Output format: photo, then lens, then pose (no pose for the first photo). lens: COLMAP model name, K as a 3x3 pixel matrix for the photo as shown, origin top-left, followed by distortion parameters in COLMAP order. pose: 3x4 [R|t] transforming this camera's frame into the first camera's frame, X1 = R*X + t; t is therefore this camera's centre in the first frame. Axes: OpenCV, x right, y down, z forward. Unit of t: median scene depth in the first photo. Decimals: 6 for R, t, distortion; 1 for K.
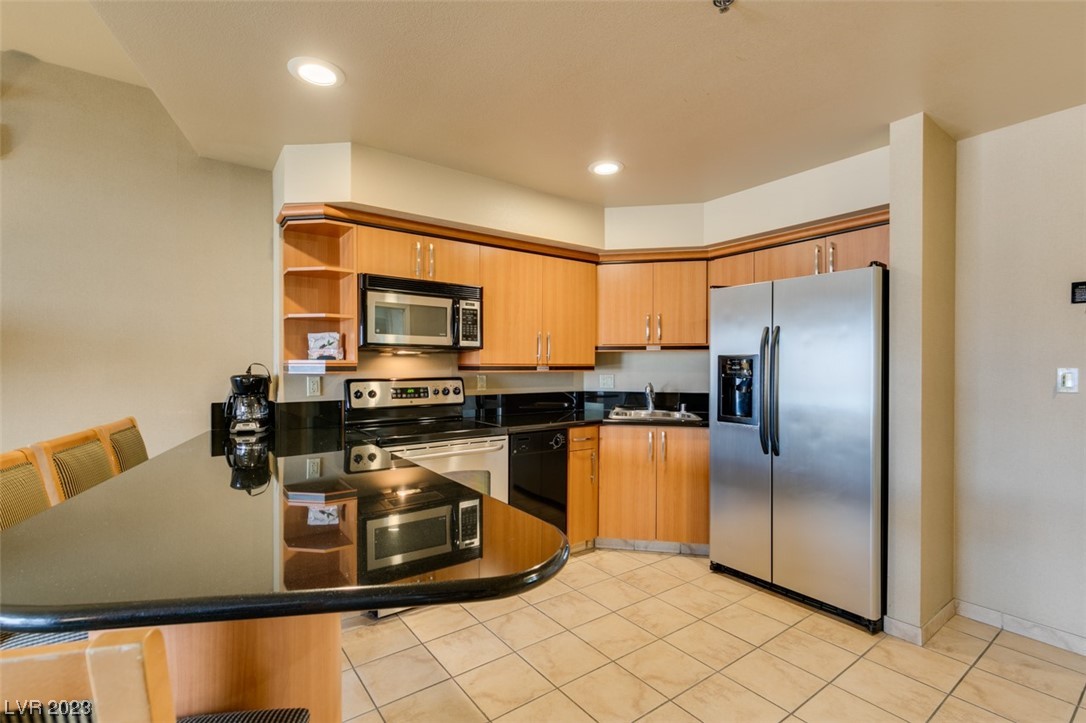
lens RADIAL K [[488.1, 0, 540.9], [0, 488.1, 368.0], [0, 0, 1]] dist [0.006604, -0.002233]
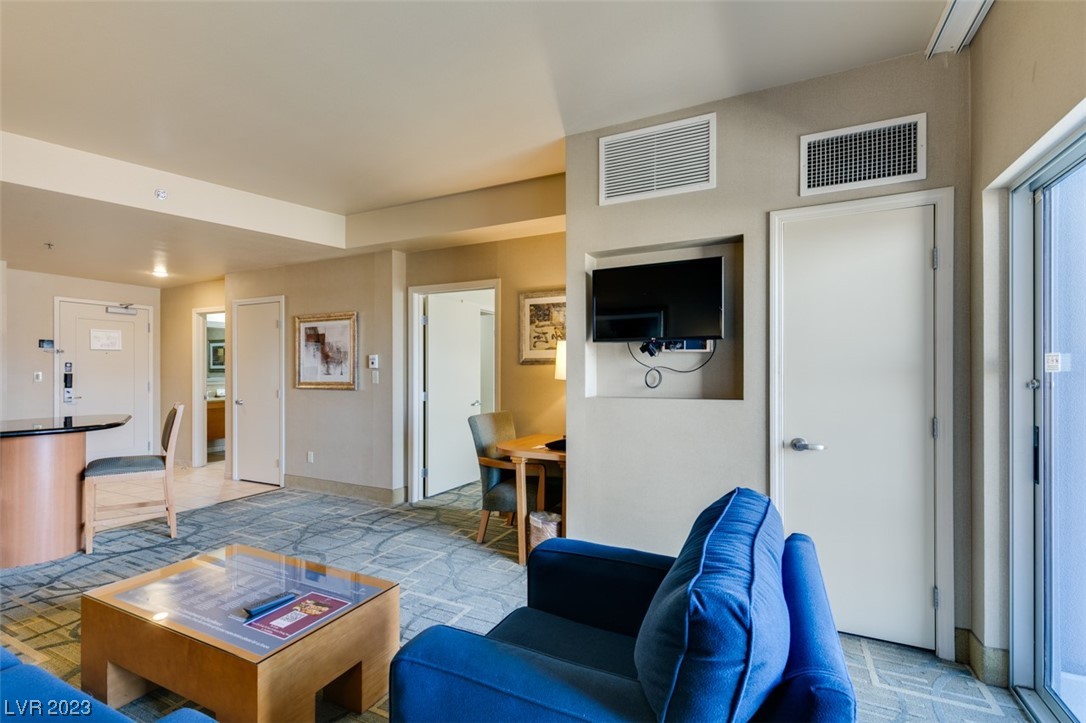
lens RADIAL K [[488.1, 0, 543.3], [0, 488.1, 370.6], [0, 0, 1]] dist [0.006604, -0.002233]
pose [[-0.465375, -0.001127, 0.885113, -1.854313], [0.005218, 0.999978, 0.004016, -0.003543], [-0.885098, 0.006488, -0.465359, -0.121663]]
